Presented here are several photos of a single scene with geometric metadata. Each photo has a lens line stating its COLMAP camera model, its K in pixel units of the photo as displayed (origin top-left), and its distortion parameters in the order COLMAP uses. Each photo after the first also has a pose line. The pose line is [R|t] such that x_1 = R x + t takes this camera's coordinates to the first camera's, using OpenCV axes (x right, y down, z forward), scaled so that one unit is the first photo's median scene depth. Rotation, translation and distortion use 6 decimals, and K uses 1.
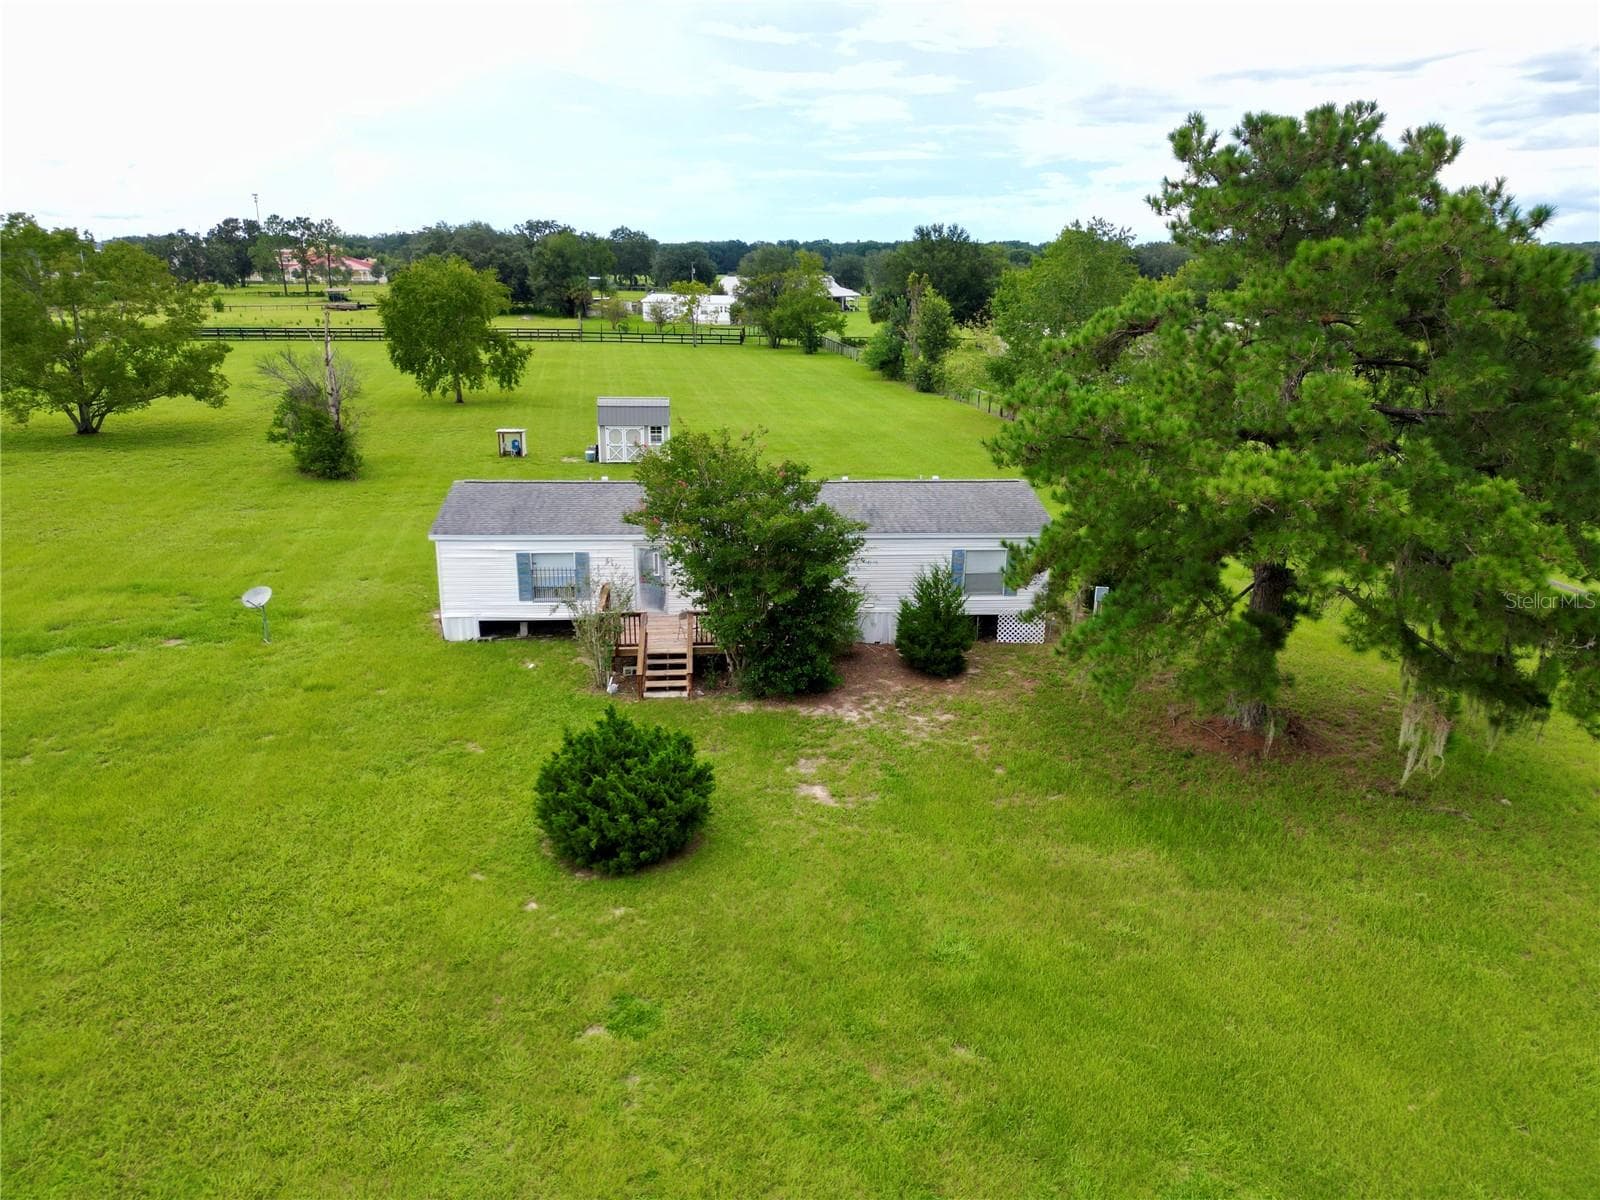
lens RADIAL K [[1119.2, 0, 800.0], [0, 1119.2, 600.0], [0, 0, 1]] dist [0.068366, -0.068585]
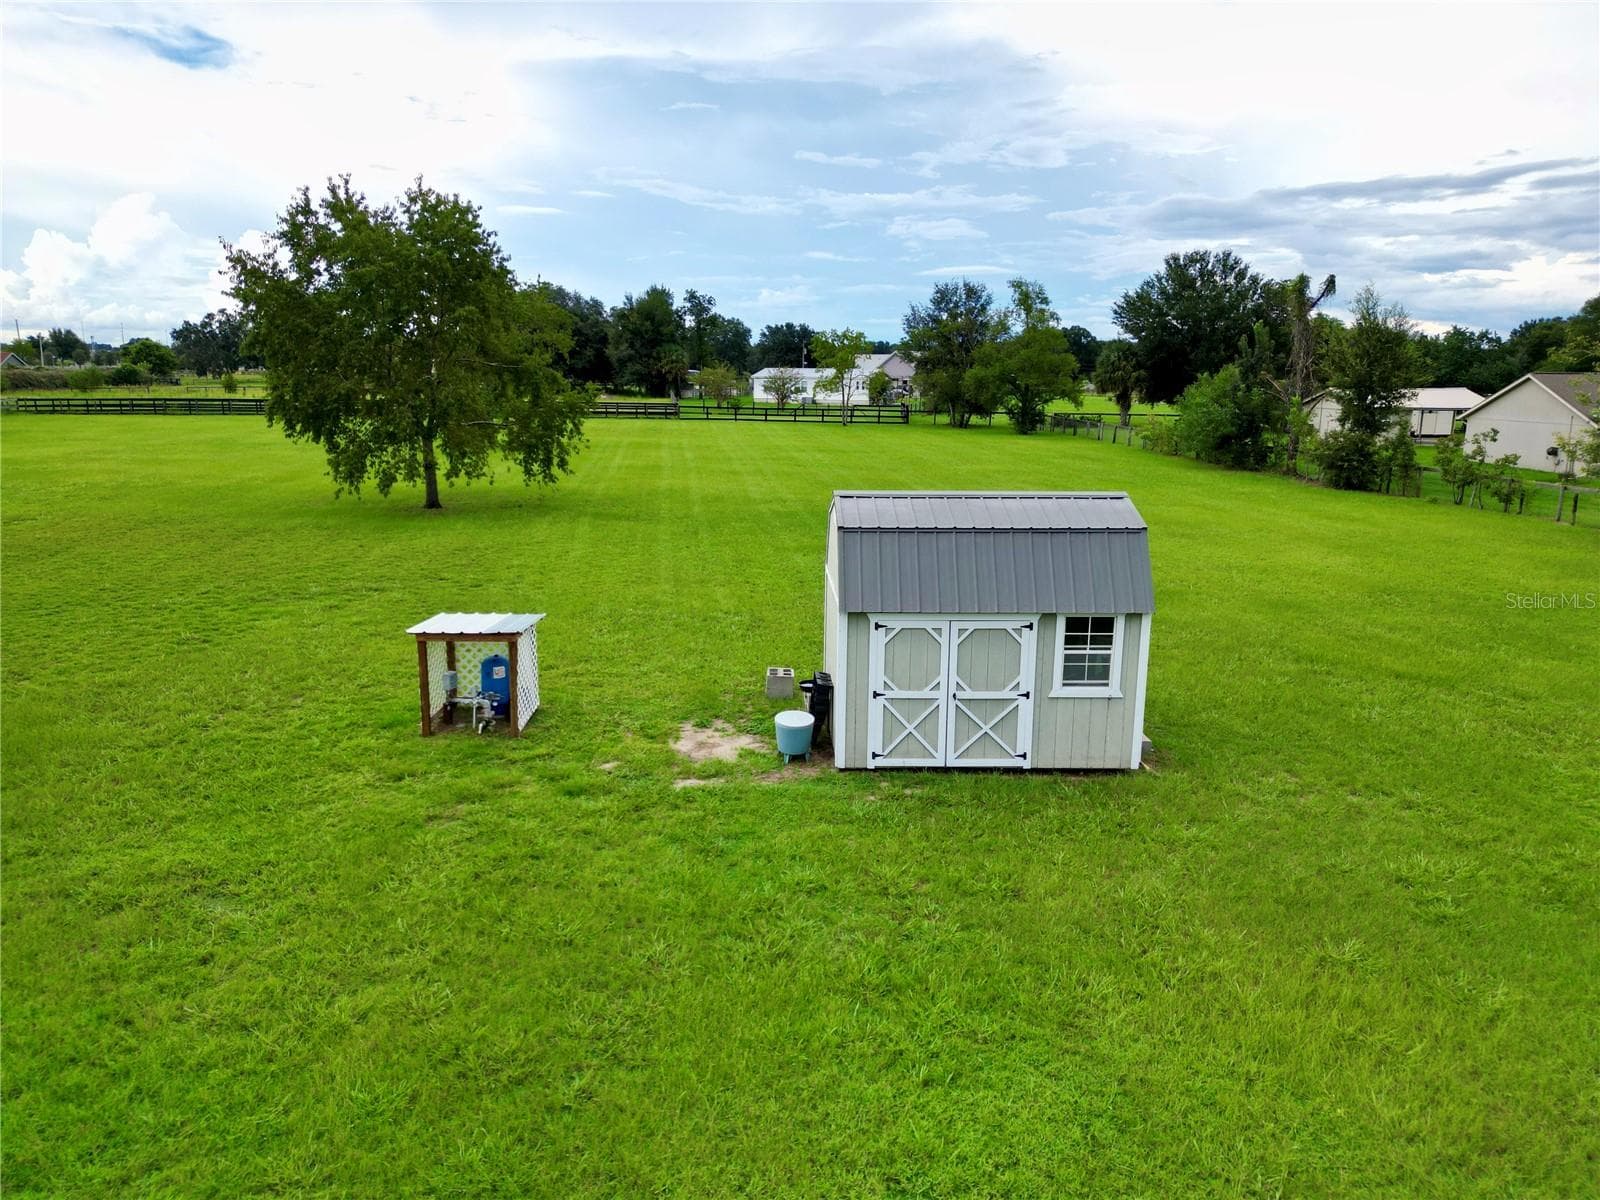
lens RADIAL K [[1119.2, 0, 800.0], [0, 1119.2, 600.0], [0, 0, 1]] dist [0.068366, -0.068585]
pose [[0.997869, 0.011799, -0.064173, -0.125514], [-0.017567, 0.995780, -0.090081, -0.099354], [0.062840, 0.091016, 0.993865, 0.559409]]
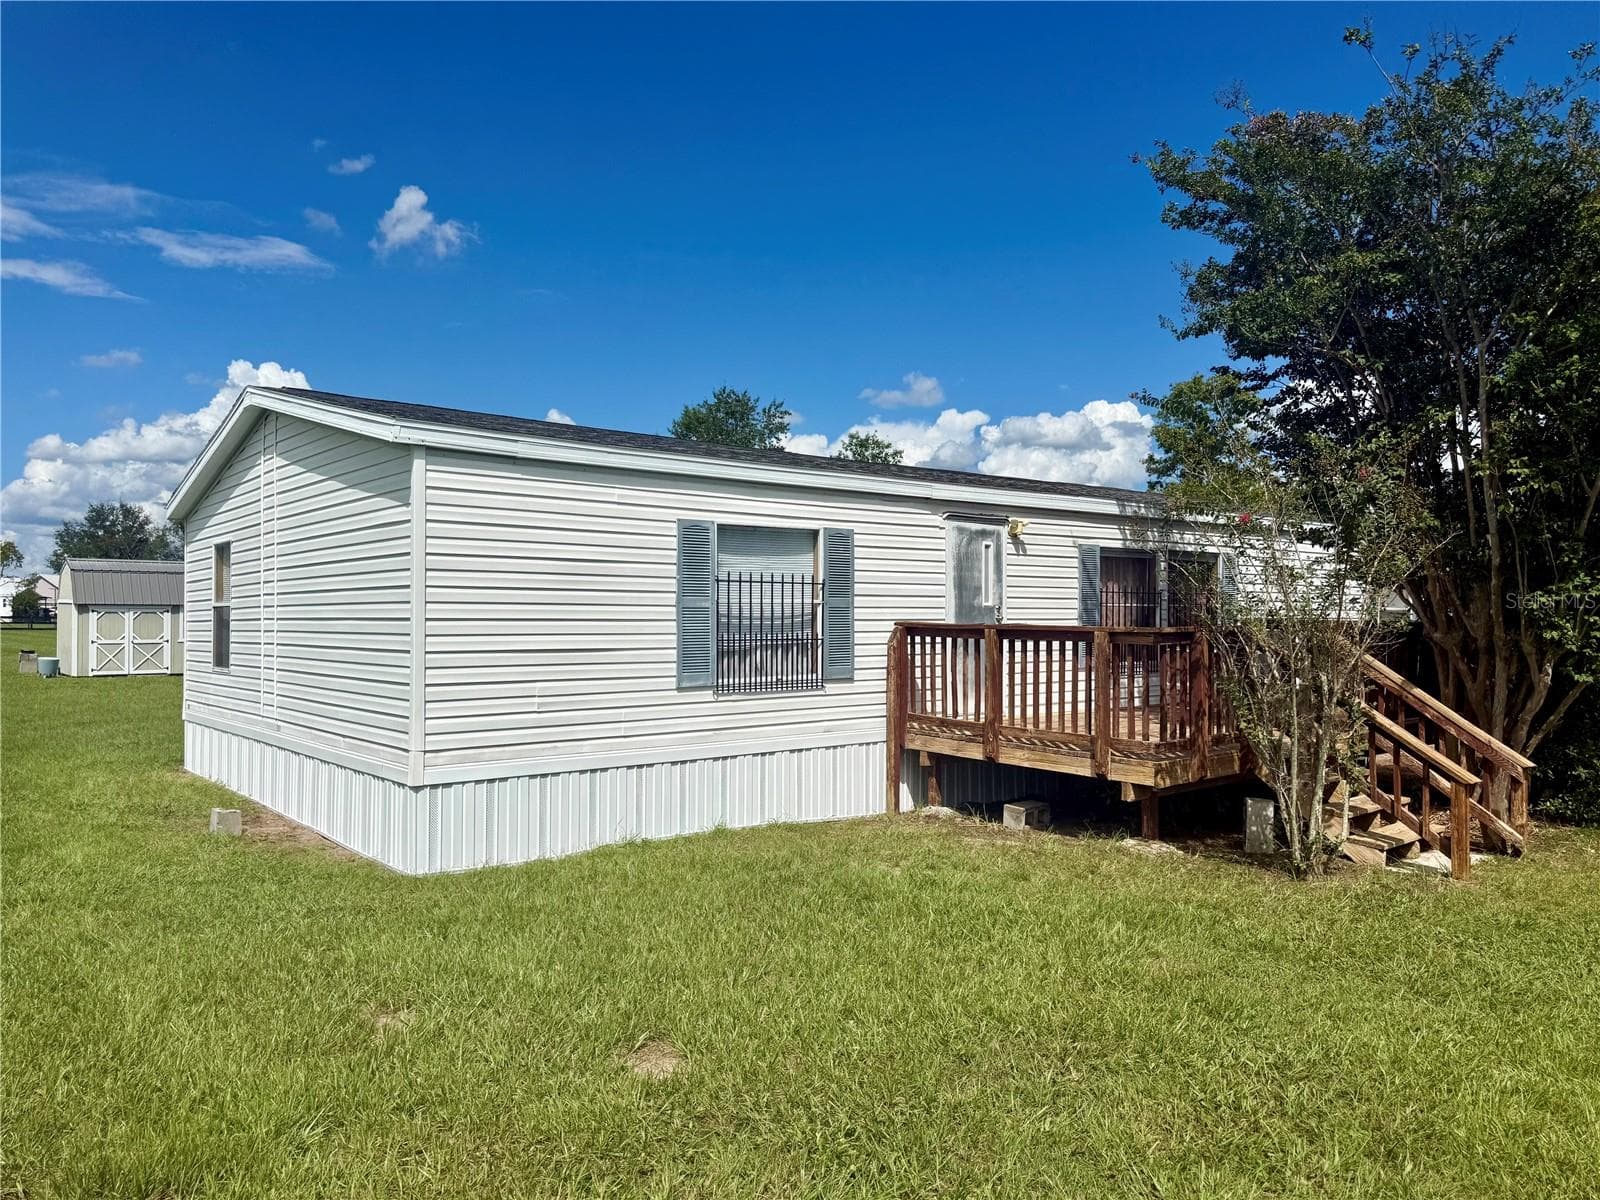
lens RADIAL K [[1119.2, 0, 800.0], [0, 1119.2, 600.0], [0, 0, 1]] dist [0.068366, -0.068585]
pose [[0.816254, -0.003541, 0.577683, -0.151671], [0.175458, 0.954263, -0.242069, 0.021139], [-0.550404, 0.298949, 0.779542, 0.289088]]
